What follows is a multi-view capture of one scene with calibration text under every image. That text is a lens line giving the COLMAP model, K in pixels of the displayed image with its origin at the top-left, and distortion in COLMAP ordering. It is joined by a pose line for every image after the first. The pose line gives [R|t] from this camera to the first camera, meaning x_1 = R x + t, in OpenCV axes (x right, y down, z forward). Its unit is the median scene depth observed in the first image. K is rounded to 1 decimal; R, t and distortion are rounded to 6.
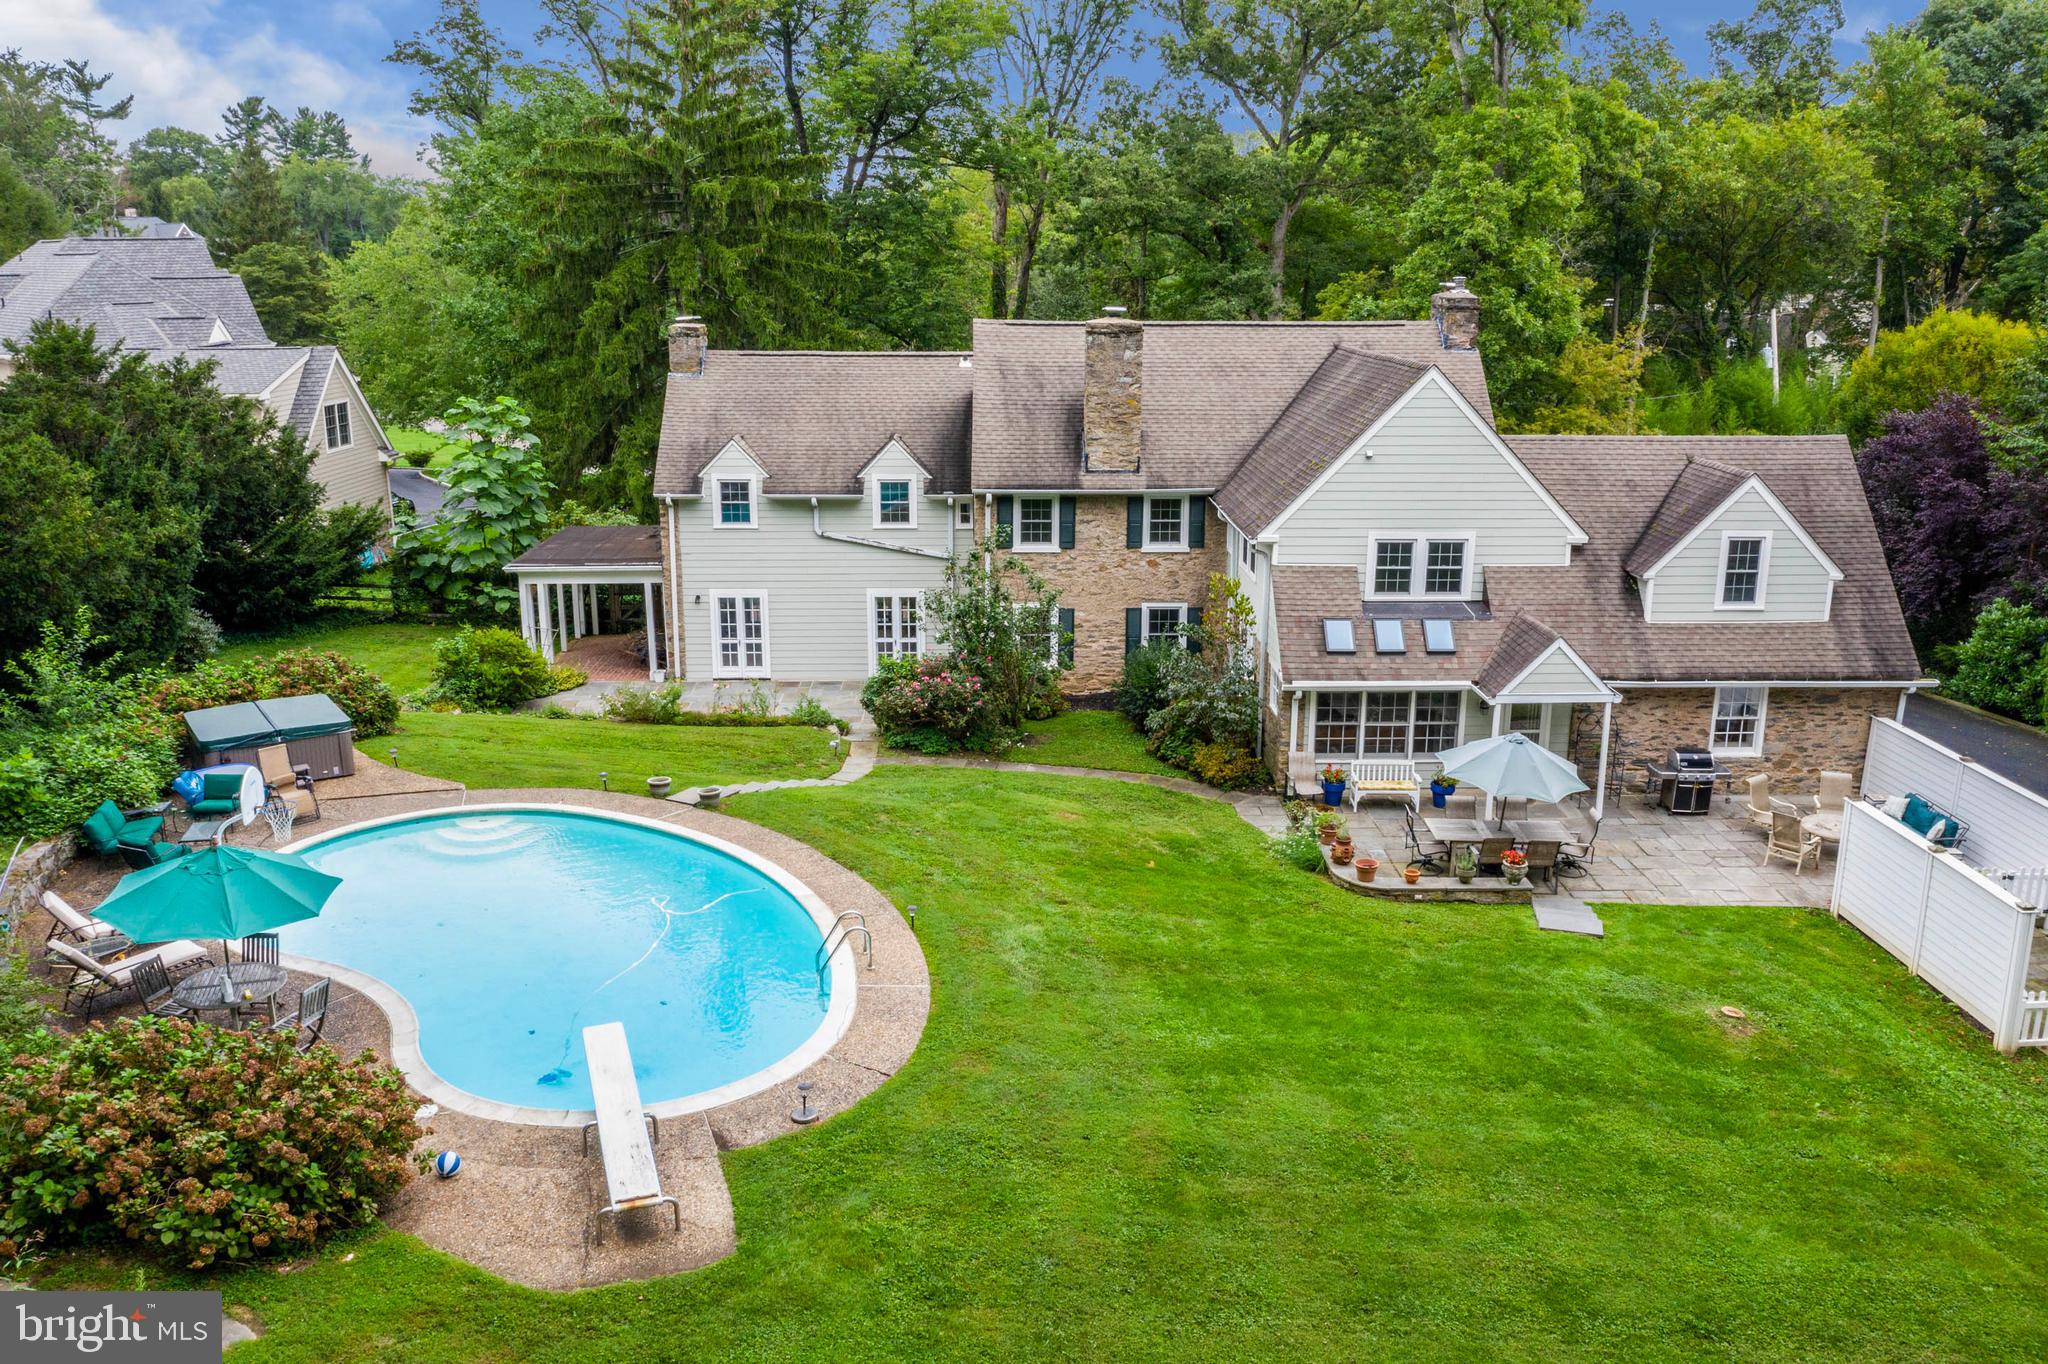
lens RADIAL K [[1602.9, 0, 1032.3], [0, 1602.9, 669.1], [0, 0, 1]] dist [-0.007976, -0.024436]
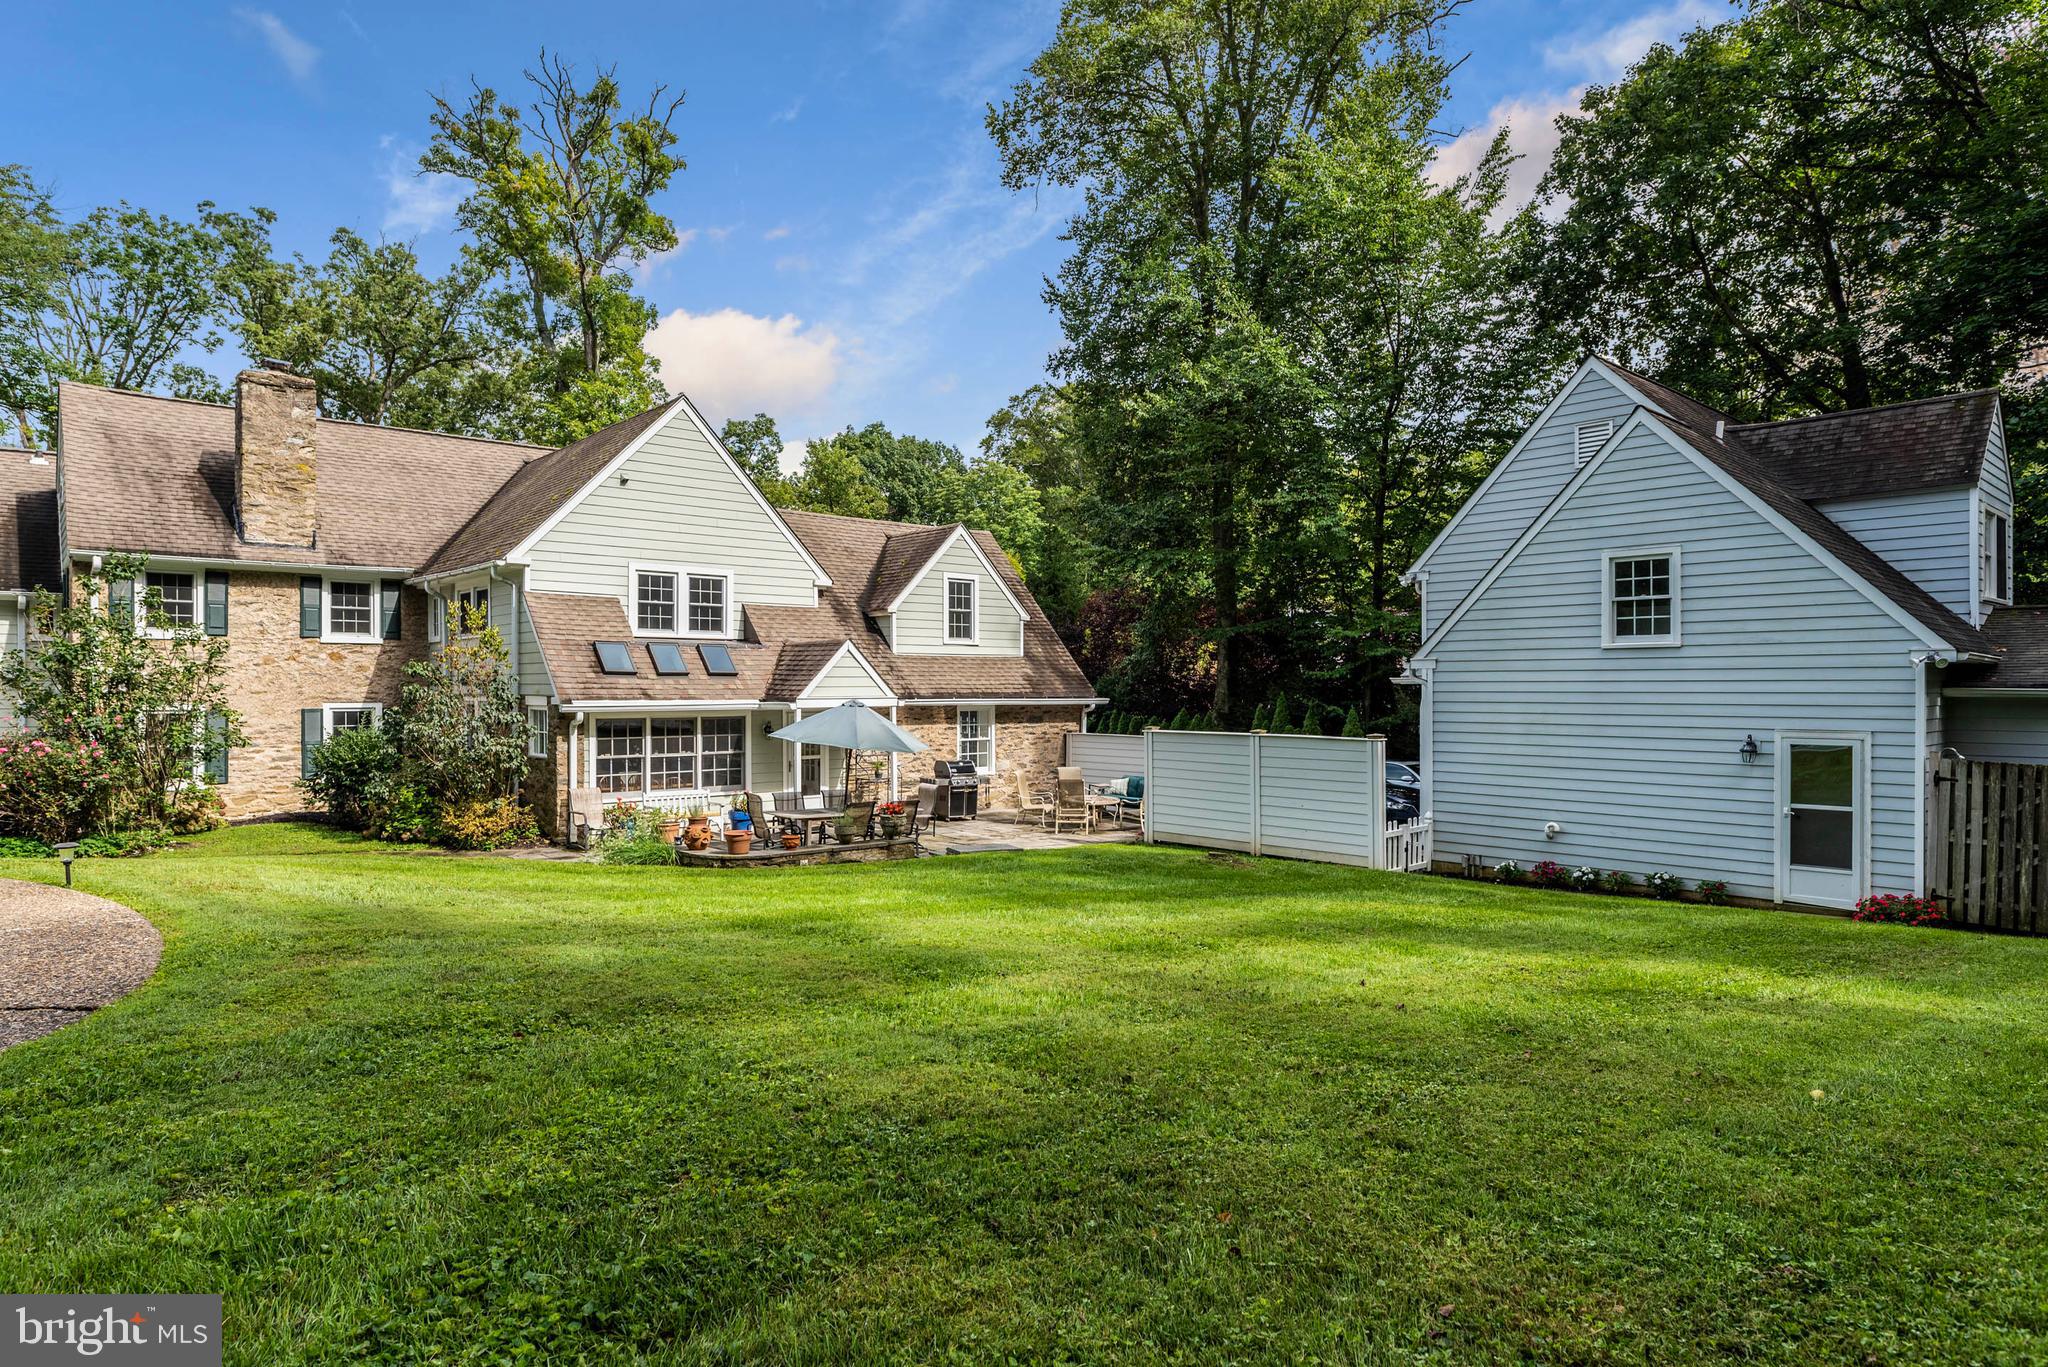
lens RADIAL K [[1181.9, 0, 1023.4], [0, 1181.9, 695.0], [0, 0, 1]] dist [-0.004385, 0.004497]
pose [[0.768662, -0.008556, 0.639597, -0.049066], [0.160404, 0.970539, -0.179788, 0.132873], [-0.619216, 0.240790, 0.747390, 0.310646]]
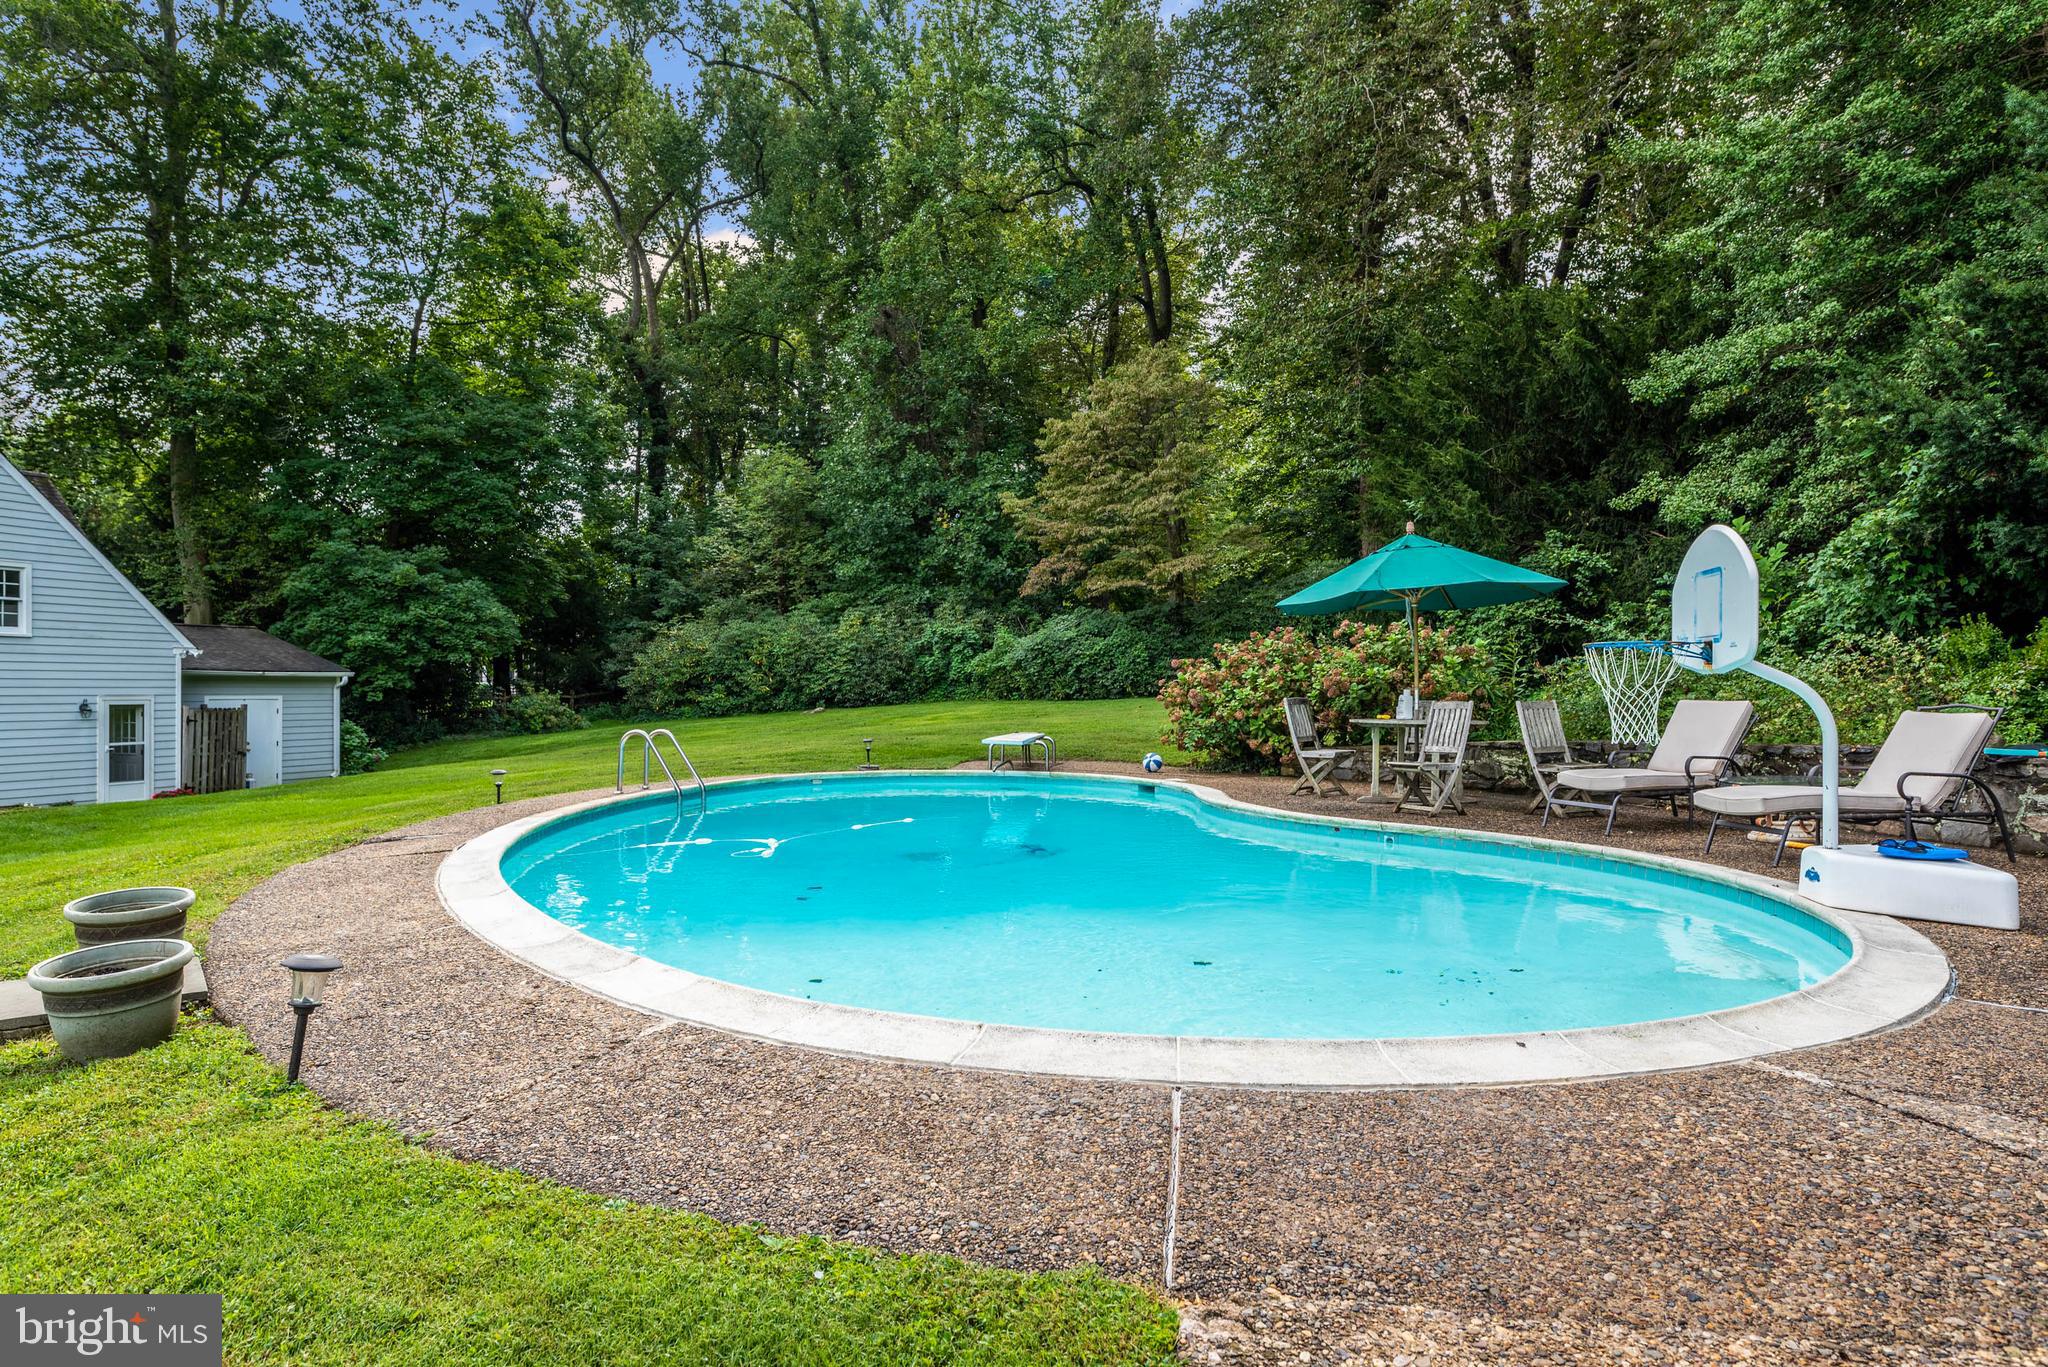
lens RADIAL K [[1181.9, 0, 1025.0], [0, 1181.9, 689.5], [0, 0, 1]] dist [-0.004385, 0.004497]
pose [[-0.909610, -0.003877, 0.415445, -0.290217], [0.099976, 0.968530, 0.227935, 0.015574], [-0.403254, 0.248867, -0.880597, 0.813998]]
